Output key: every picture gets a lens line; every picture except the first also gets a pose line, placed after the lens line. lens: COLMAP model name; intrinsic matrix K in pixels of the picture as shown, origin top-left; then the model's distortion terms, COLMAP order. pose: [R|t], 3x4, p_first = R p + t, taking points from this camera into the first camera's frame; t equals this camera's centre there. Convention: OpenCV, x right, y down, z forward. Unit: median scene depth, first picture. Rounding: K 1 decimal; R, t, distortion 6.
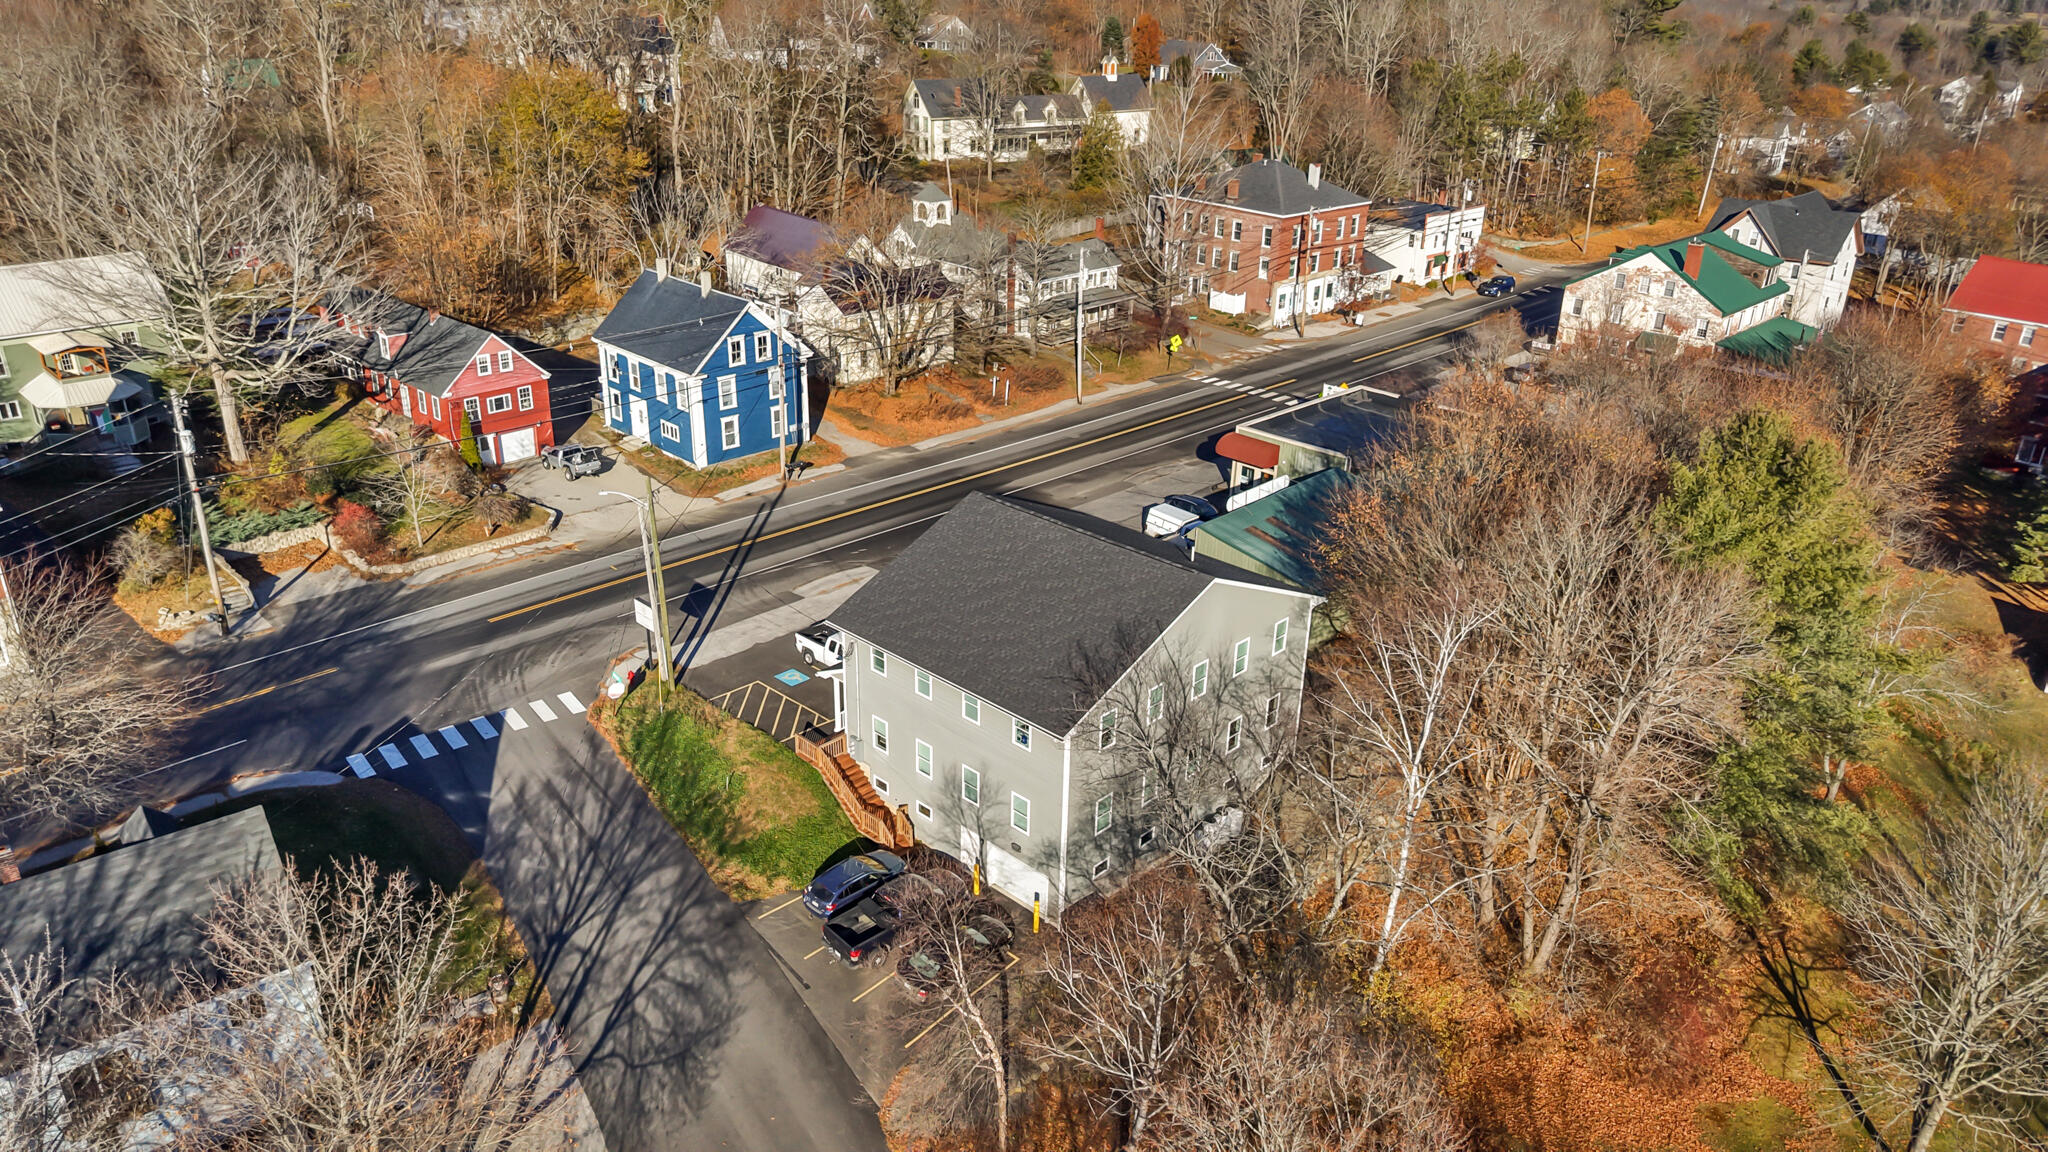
lens RADIAL K [[1397.4, 0, 1024.0], [0, 1397.4, 576.0], [0, 0, 1]] dist [0.068186, -0.069992]
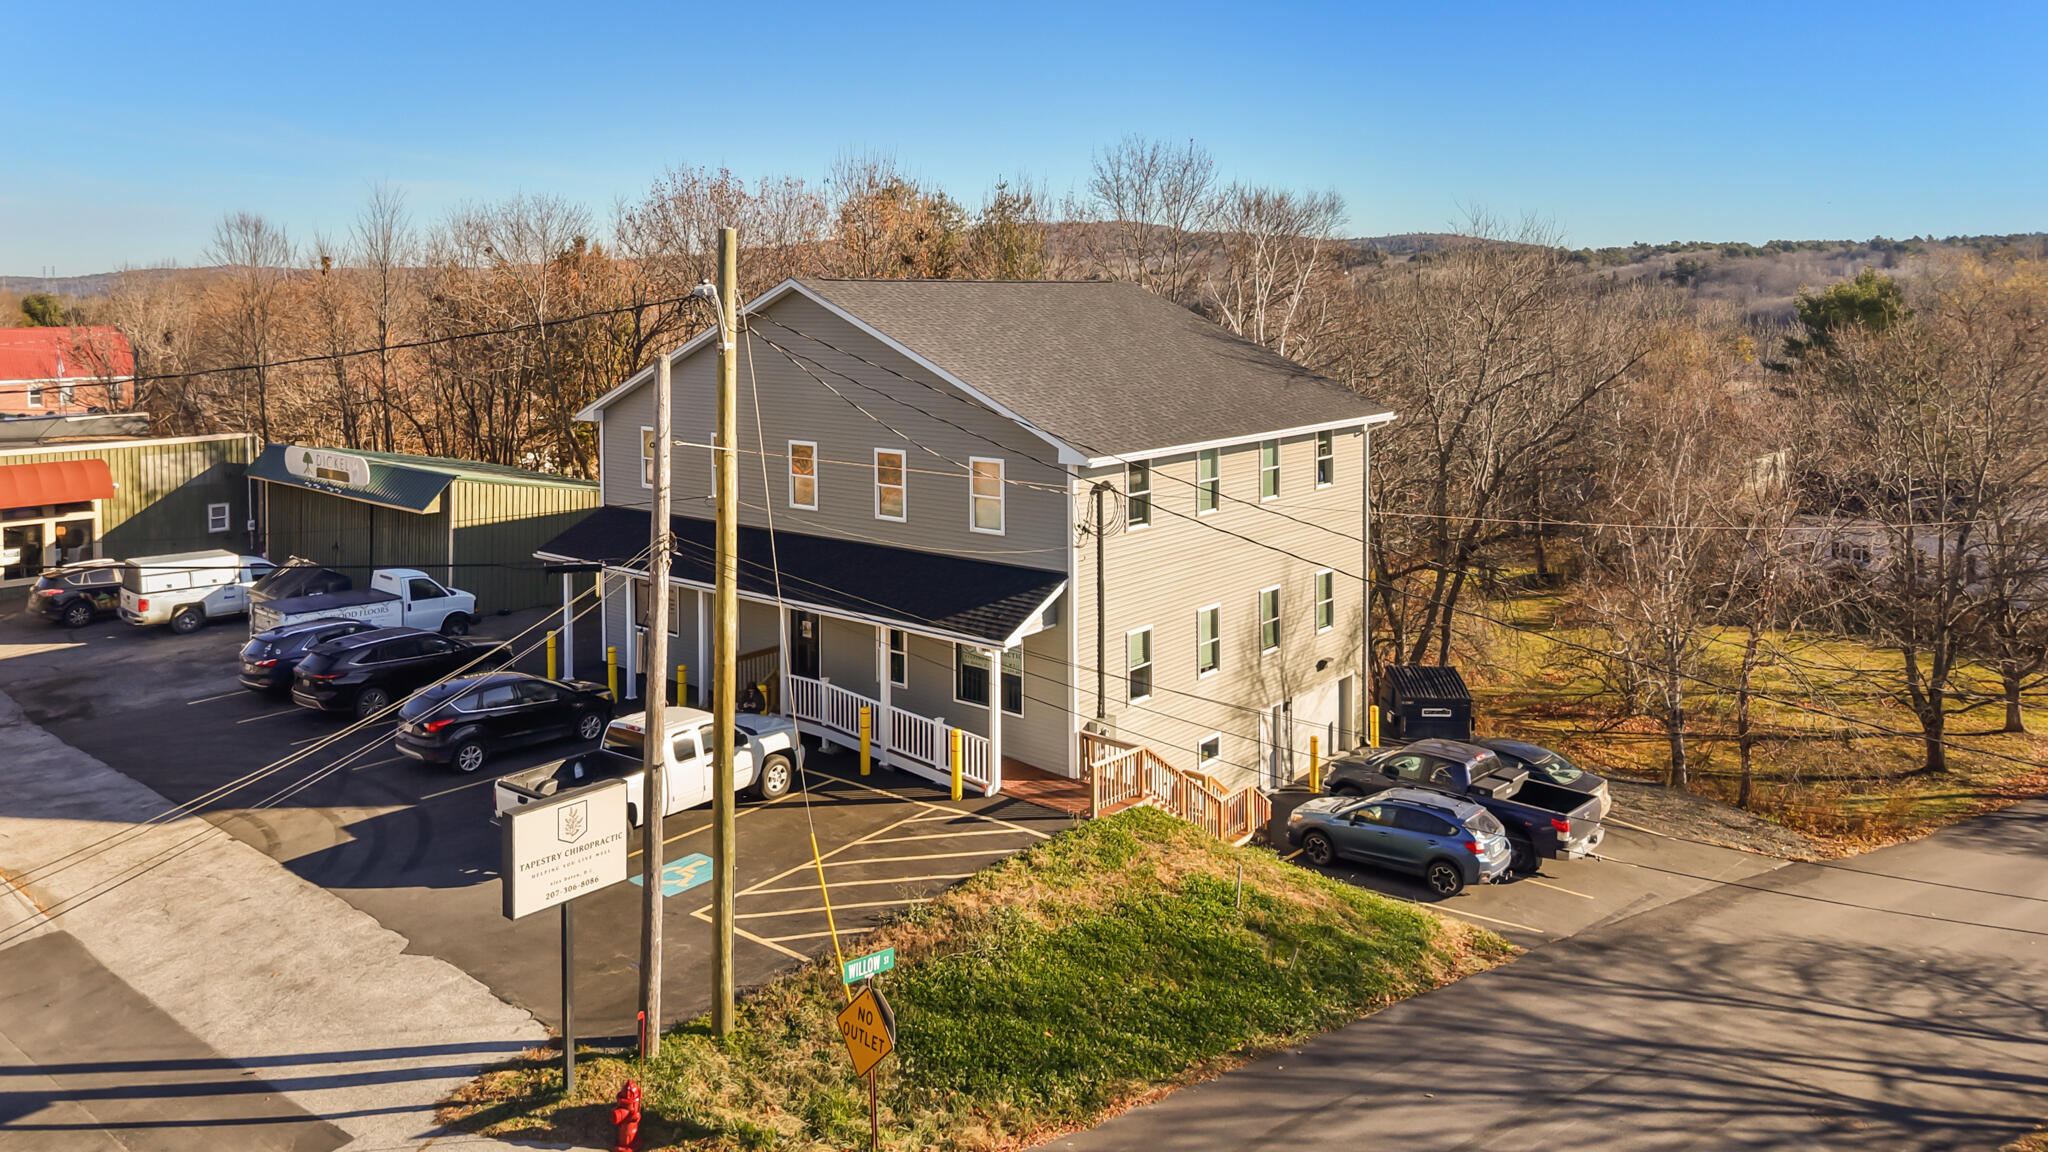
lens RADIAL K [[1445.0, 0, 1030.1], [0, 1445.0, 335.7], [0, 0, 1]] dist [0.005925, -0.002424]
pose [[-0.084494, -0.048211, 0.995257, -0.379236], [0.406074, 0.910456, 0.078578, -0.030953], [-0.909926, 0.410787, -0.057351, 0.636073]]
